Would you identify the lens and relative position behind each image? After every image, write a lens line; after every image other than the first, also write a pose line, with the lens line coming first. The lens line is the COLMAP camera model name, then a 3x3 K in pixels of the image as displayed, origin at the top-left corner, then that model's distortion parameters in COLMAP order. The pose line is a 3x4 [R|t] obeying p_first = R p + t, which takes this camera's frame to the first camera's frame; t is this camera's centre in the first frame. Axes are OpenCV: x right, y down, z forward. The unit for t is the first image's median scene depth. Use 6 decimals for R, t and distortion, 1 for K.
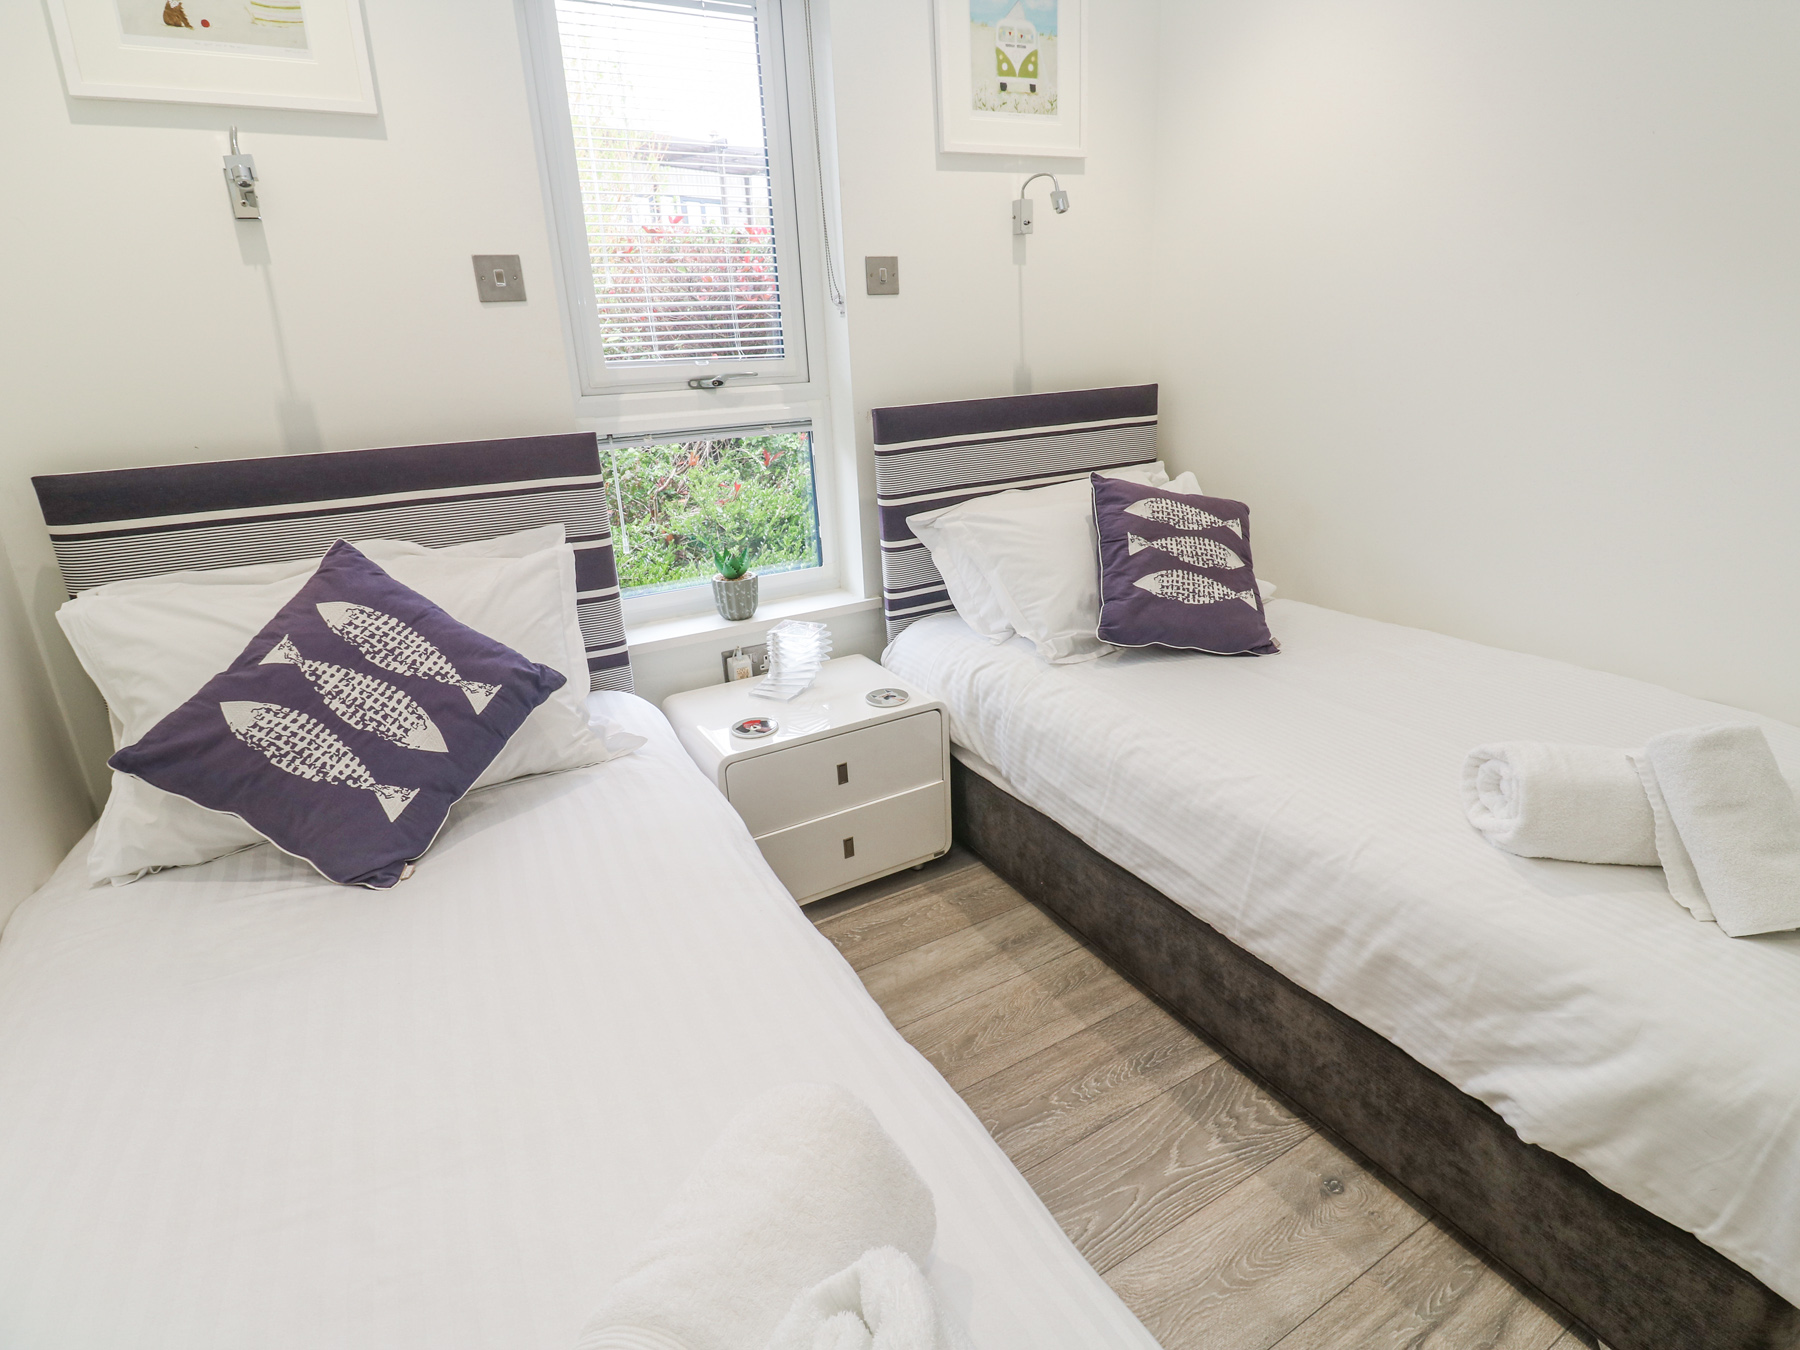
lens RADIAL K [[944.2, 0, 927.5], [0, 944.2, 660.1], [0, 0, 1]] dist [0.003496, -0.015054]
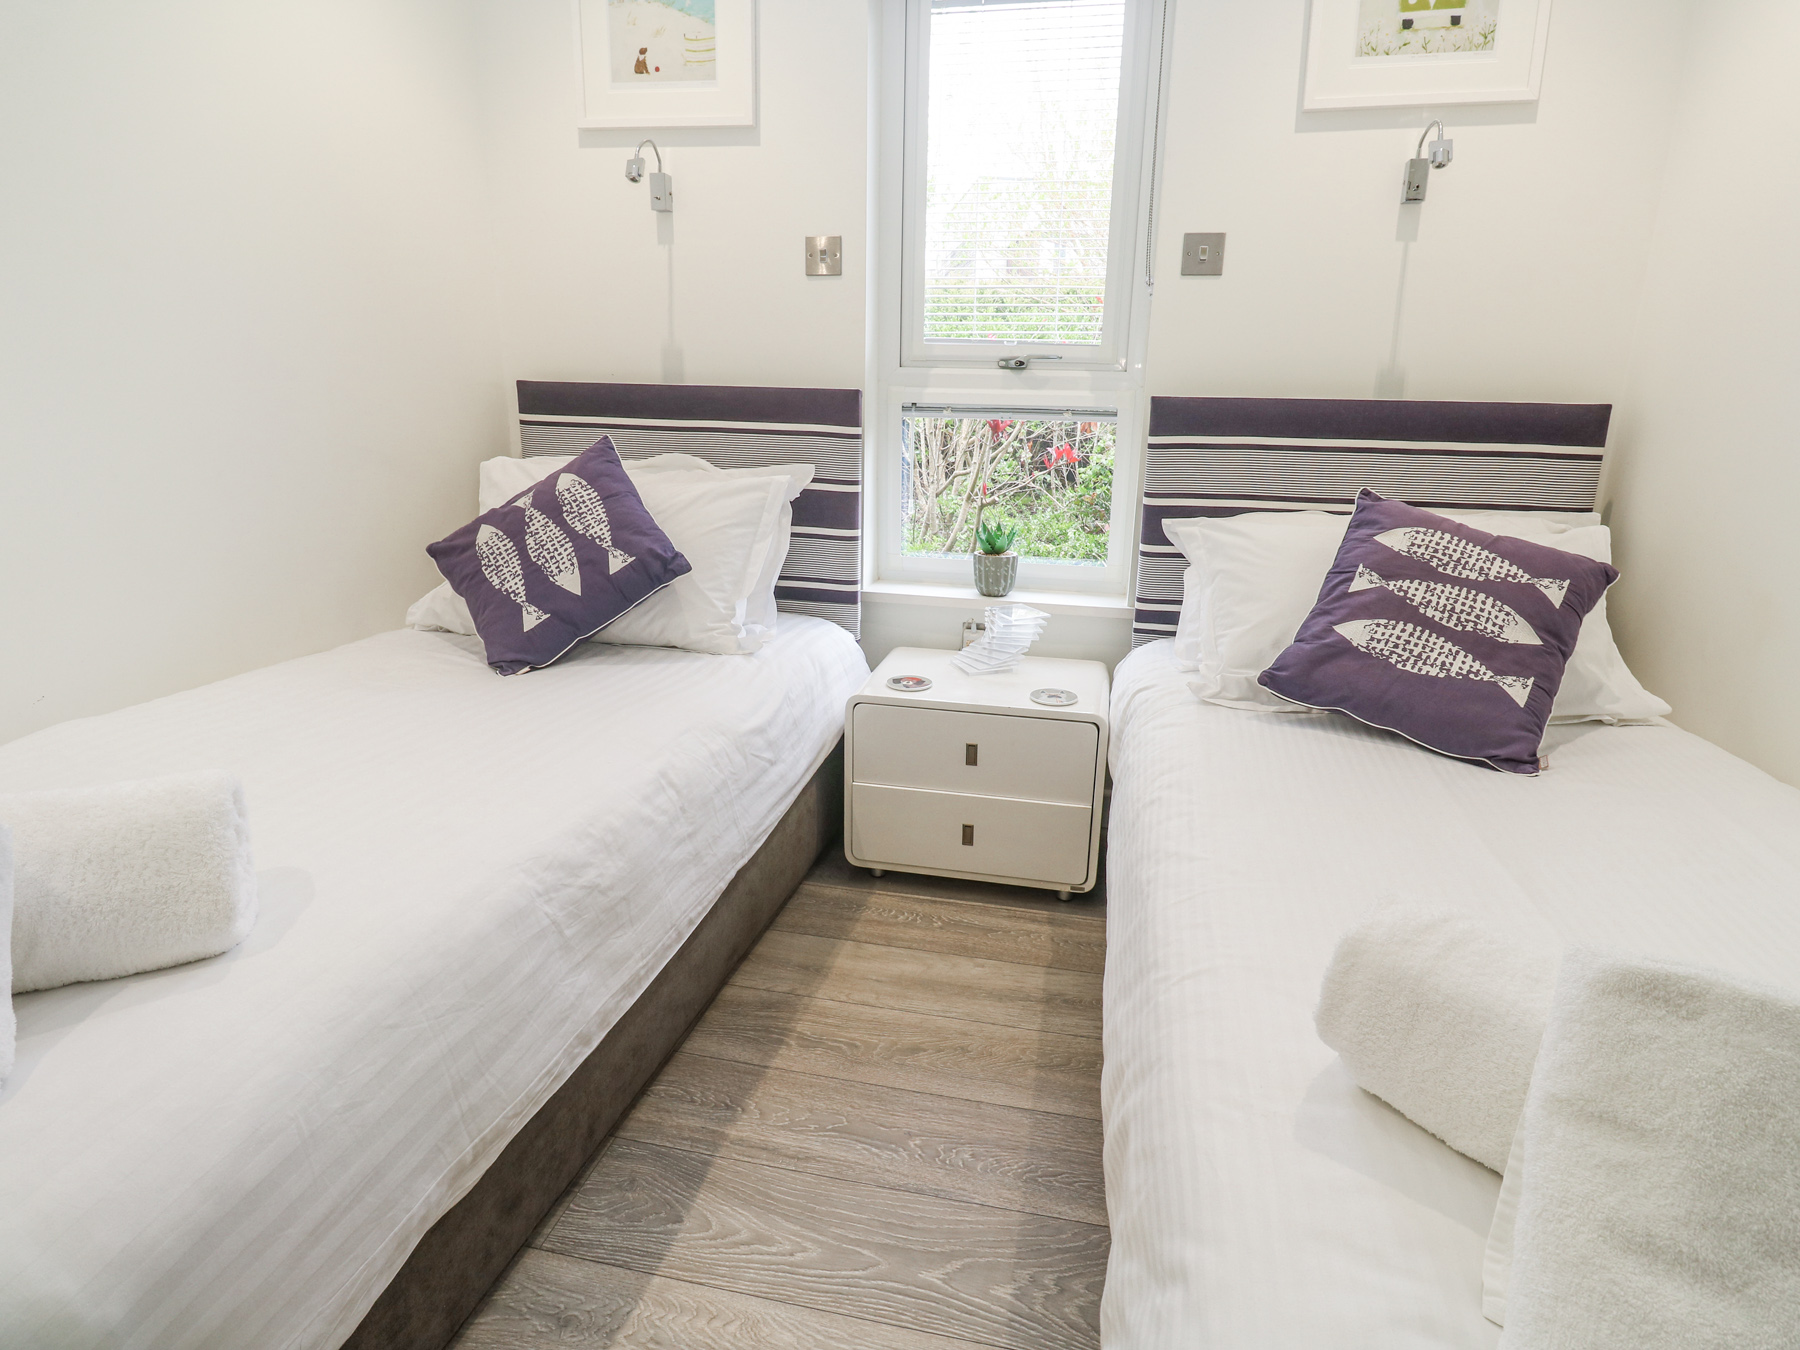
lens RADIAL K [[944.2, 0, 927.5], [0, 944.2, 660.1], [0, 0, 1]] dist [0.003496, -0.015054]
pose [[0.736076, 0.230399, -0.636481, 0.466734], [-0.270699, 0.962021, 0.035183, 0.006228], [0.620414, 0.146397, 0.770489, 0.219114]]
